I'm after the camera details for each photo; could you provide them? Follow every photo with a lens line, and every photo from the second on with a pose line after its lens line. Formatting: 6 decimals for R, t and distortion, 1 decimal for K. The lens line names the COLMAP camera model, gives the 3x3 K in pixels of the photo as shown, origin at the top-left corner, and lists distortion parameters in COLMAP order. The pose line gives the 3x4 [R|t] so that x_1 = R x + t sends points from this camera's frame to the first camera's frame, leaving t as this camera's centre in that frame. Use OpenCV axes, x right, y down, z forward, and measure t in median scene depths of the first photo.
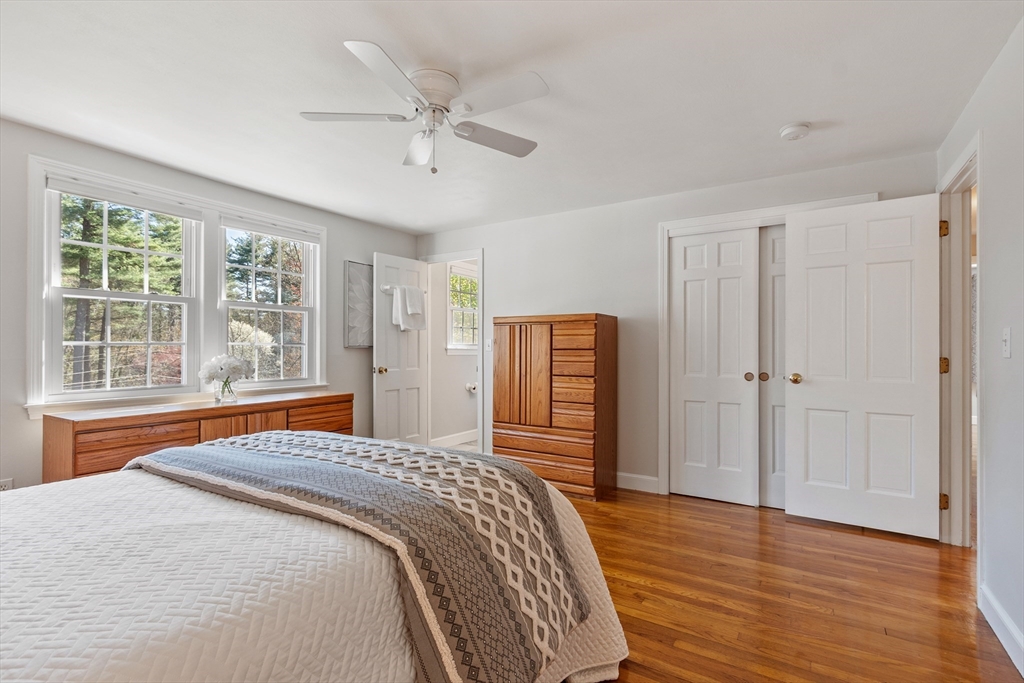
lens RADIAL K [[478.9, 0, 512.0], [0, 478.9, 341.5], [0, 0, 1]] dist [-0.000036, 0.000000]
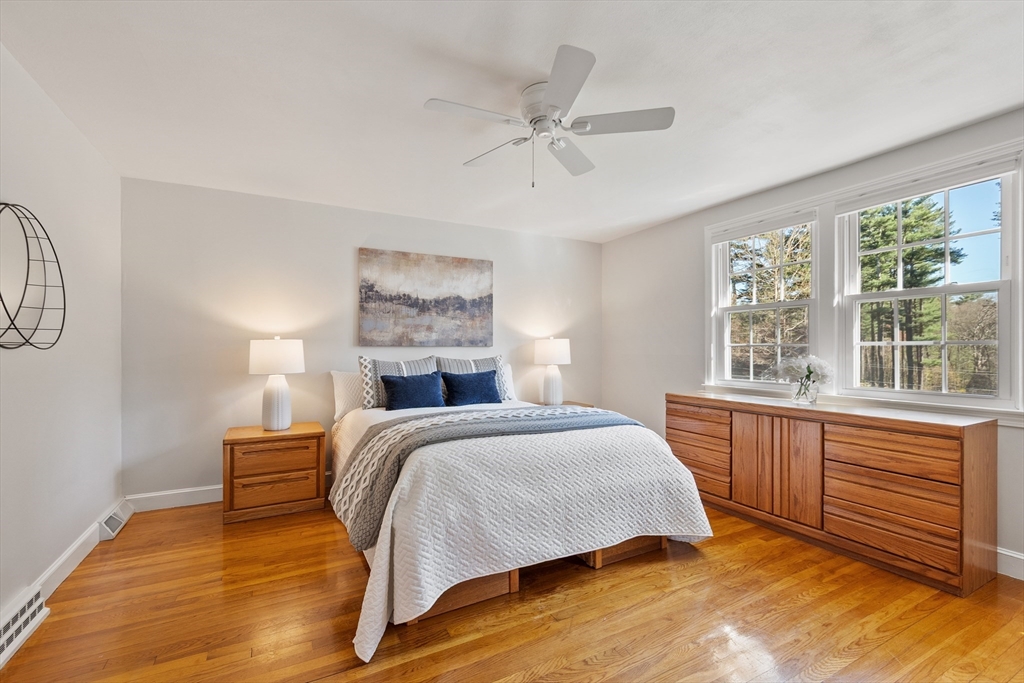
lens RADIAL K [[448.0, 0, 510.3], [0, 448.0, 347.1], [0, 0, 1]] dist [0.000193, -0.000350]
pose [[-0.496756, 0.001158, -0.867889, 0.460245], [0.007920, 0.999964, -0.003199, 0.008486], [0.867854, -0.008463, -0.496747, 0.898067]]
